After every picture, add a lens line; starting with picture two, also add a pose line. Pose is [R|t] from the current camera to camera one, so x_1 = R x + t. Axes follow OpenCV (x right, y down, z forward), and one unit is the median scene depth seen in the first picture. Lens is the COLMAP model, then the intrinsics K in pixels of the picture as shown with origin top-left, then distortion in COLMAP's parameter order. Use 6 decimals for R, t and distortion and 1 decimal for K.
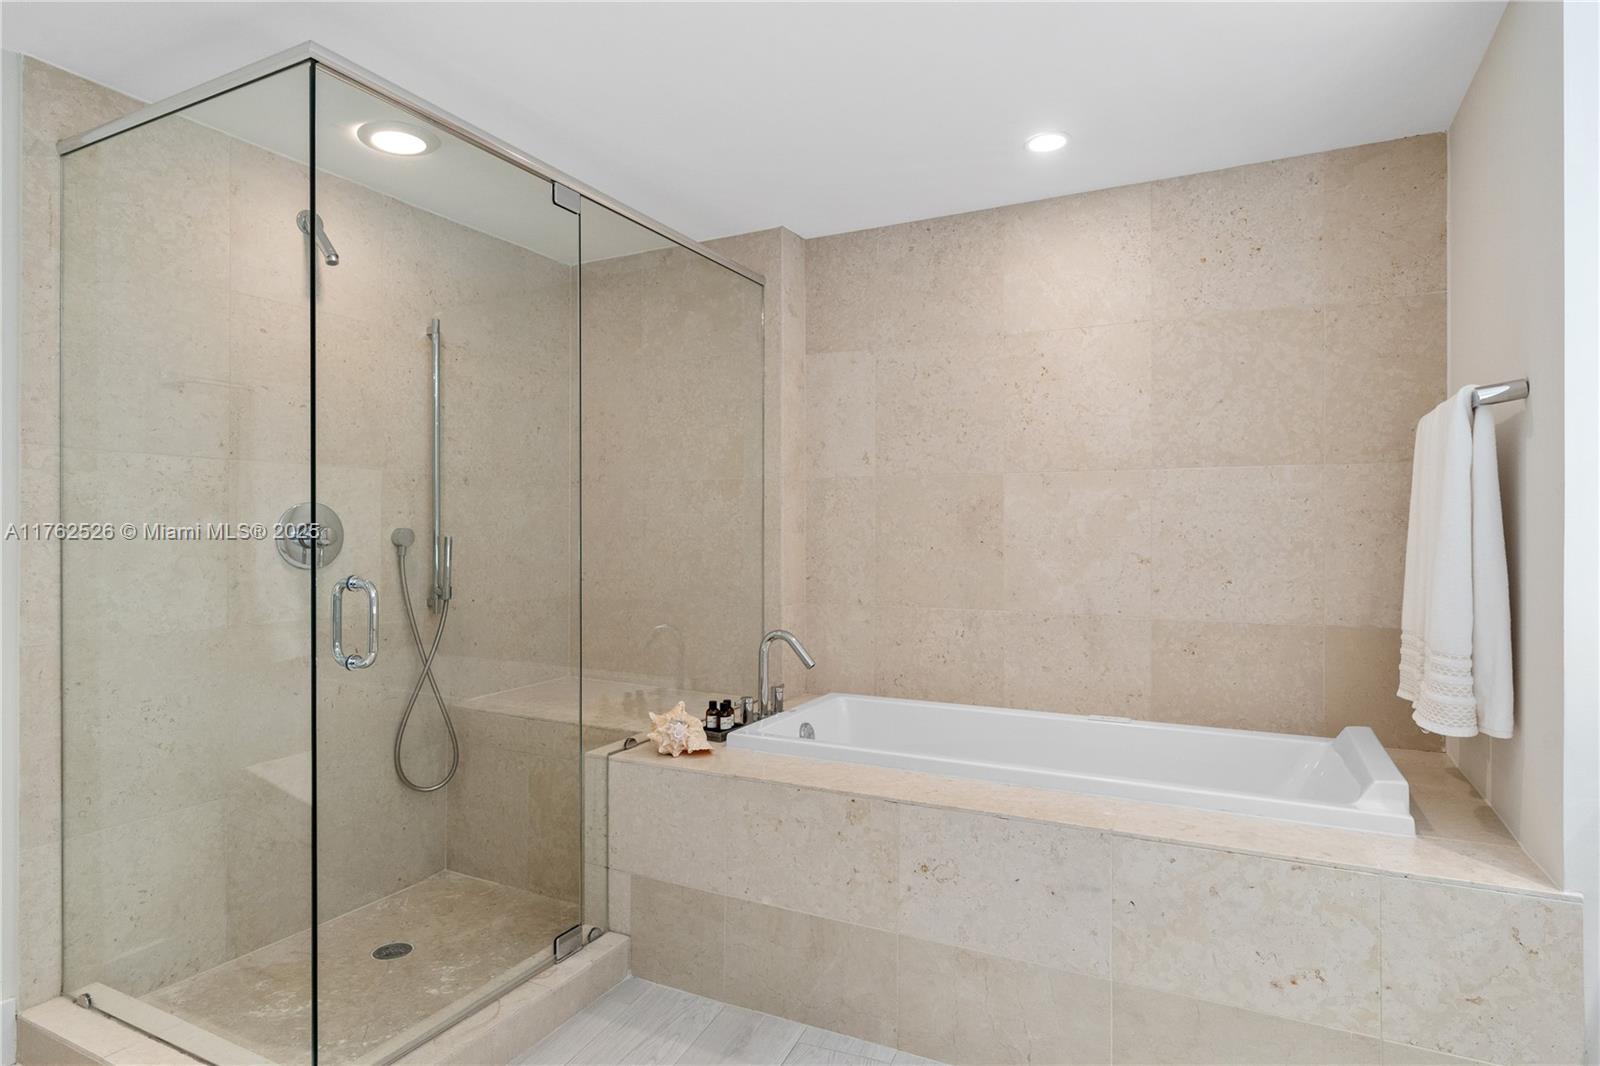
lens RADIAL K [[867.2, 0, 801.3], [0, 867.2, 529.0], [0, 0, 1]] dist [-0.002950, 0.002034]
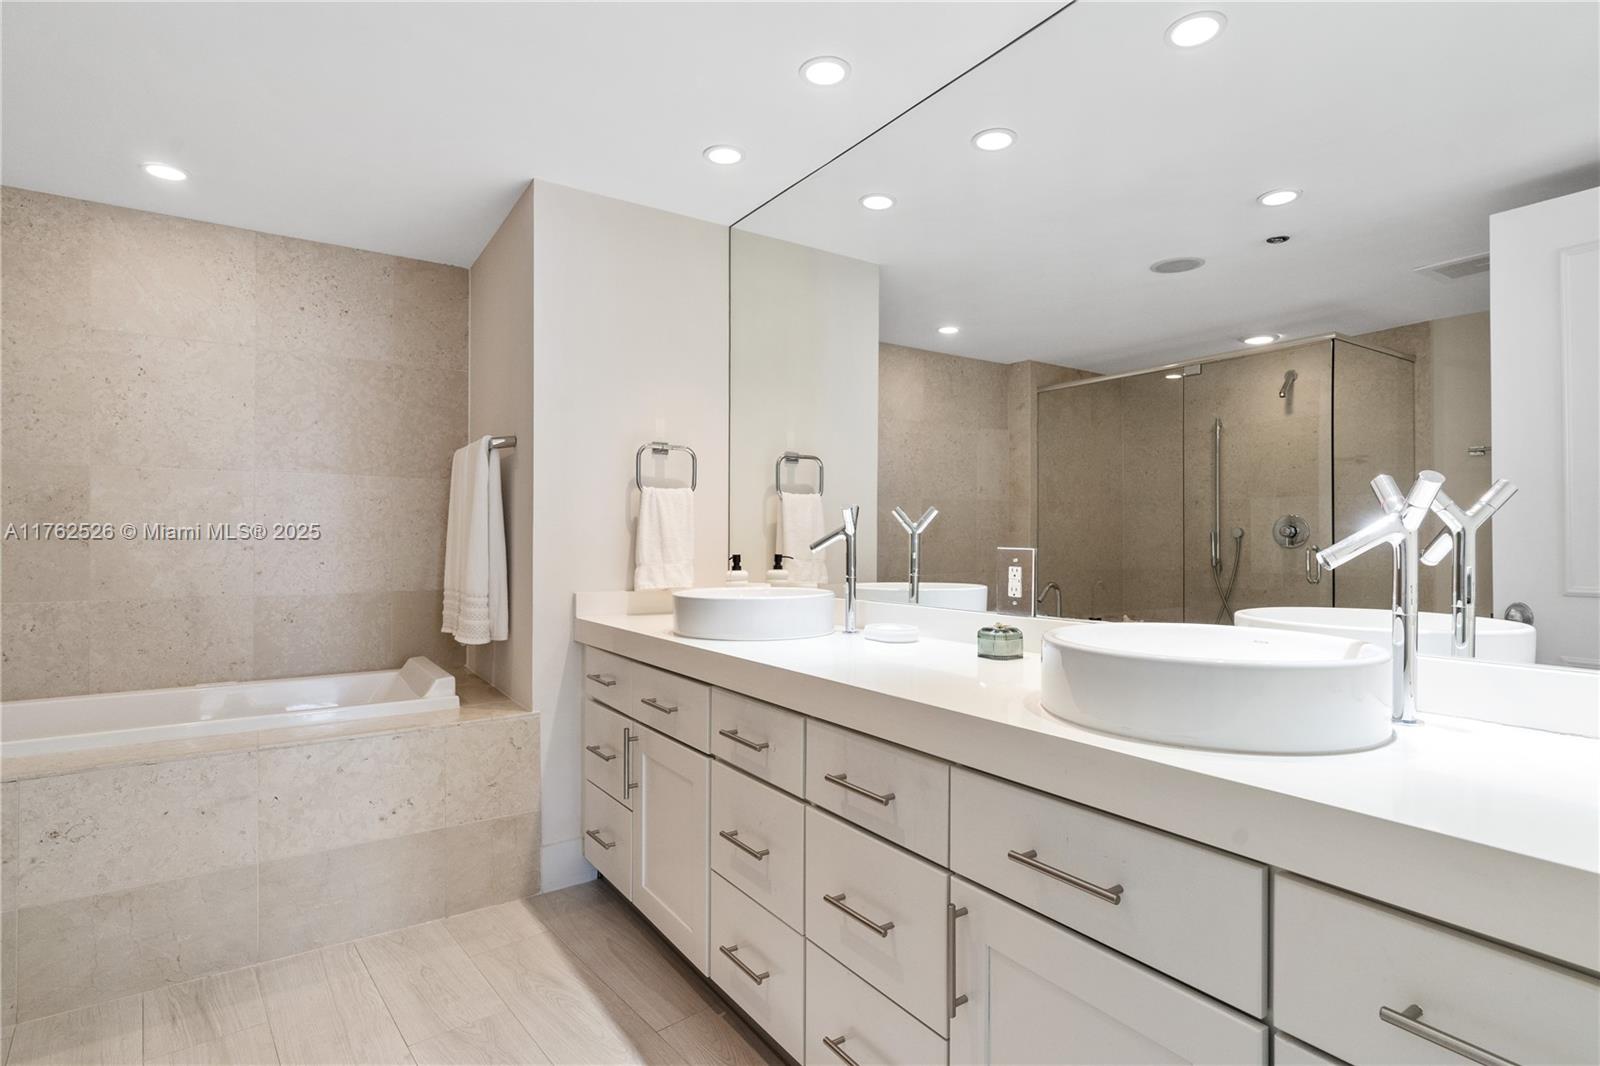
lens RADIAL K [[818.5, 0, 800.0], [0, 818.5, 533.0], [0, 0, 1]] dist [0.003304, 0.001344]
pose [[0.486325, 0.007157, 0.873749, -0.245474], [-0.001043, 0.999970, -0.007611, 0.026811], [-0.873777, 0.002790, 0.486318, -0.232916]]
